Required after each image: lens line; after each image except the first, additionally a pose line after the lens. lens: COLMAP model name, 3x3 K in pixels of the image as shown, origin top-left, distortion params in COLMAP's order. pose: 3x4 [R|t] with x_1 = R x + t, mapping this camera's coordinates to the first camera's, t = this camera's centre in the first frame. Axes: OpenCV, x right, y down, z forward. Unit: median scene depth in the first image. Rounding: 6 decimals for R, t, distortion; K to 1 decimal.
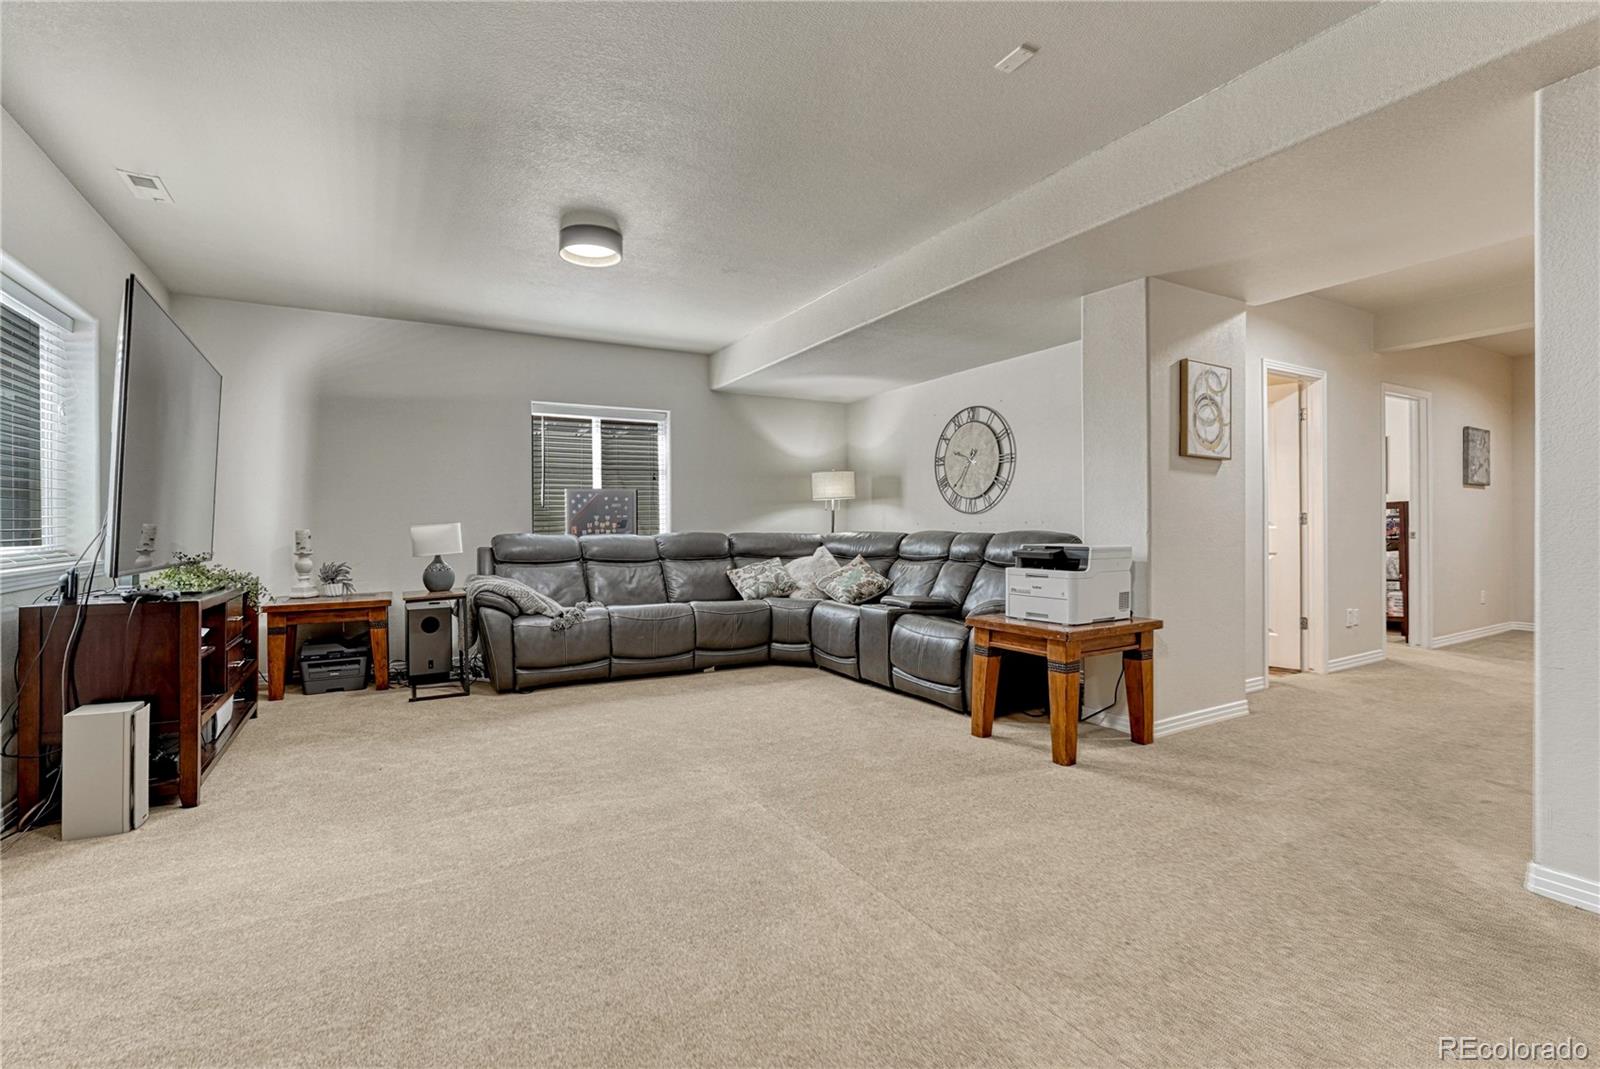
lens RADIAL K [[714.5, 0, 800.0], [0, 714.5, 534.5], [0, 0, 1]] dist [-0.000425, -0.000140]
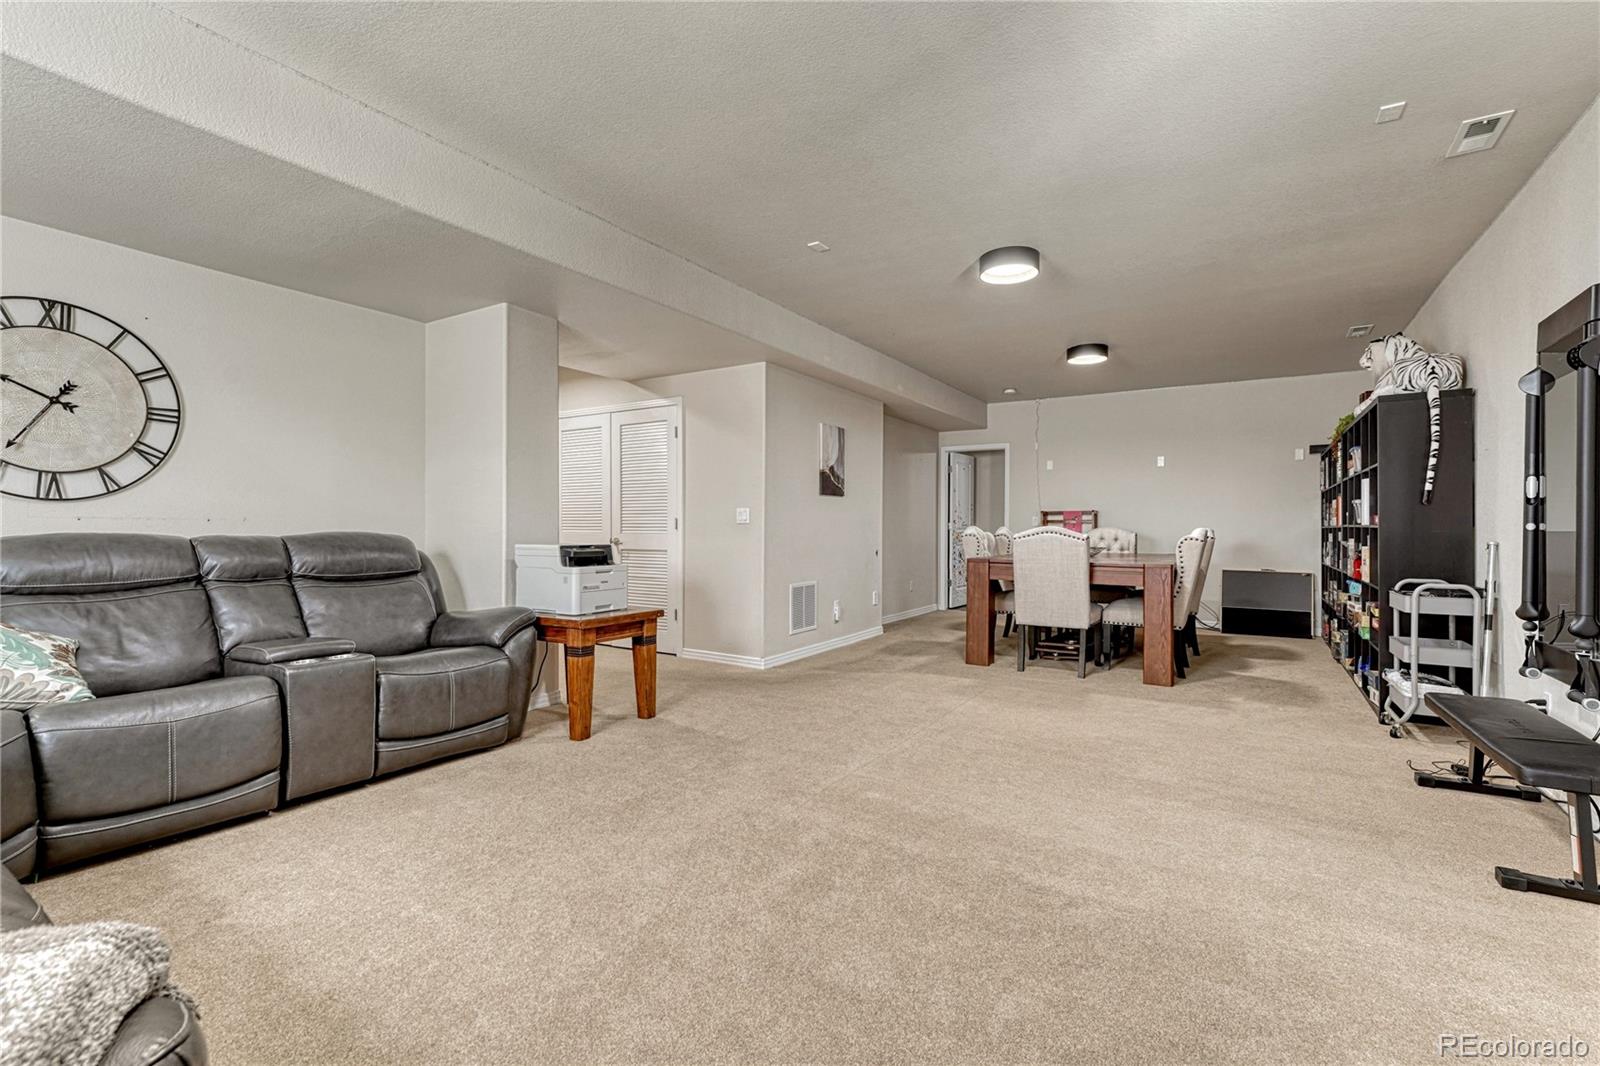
lens RADIAL K [[681.6, 0, 800.0], [0, 681.6, 533.0], [0, 0, 1]] dist [-0.009527, 0.000065]
pose [[-0.455799, 0.004728, 0.890070, -0.490754], [0.008470, 0.999964, -0.000974, 0.000477], [-0.890043, 0.007095, -0.455822, 0.782815]]
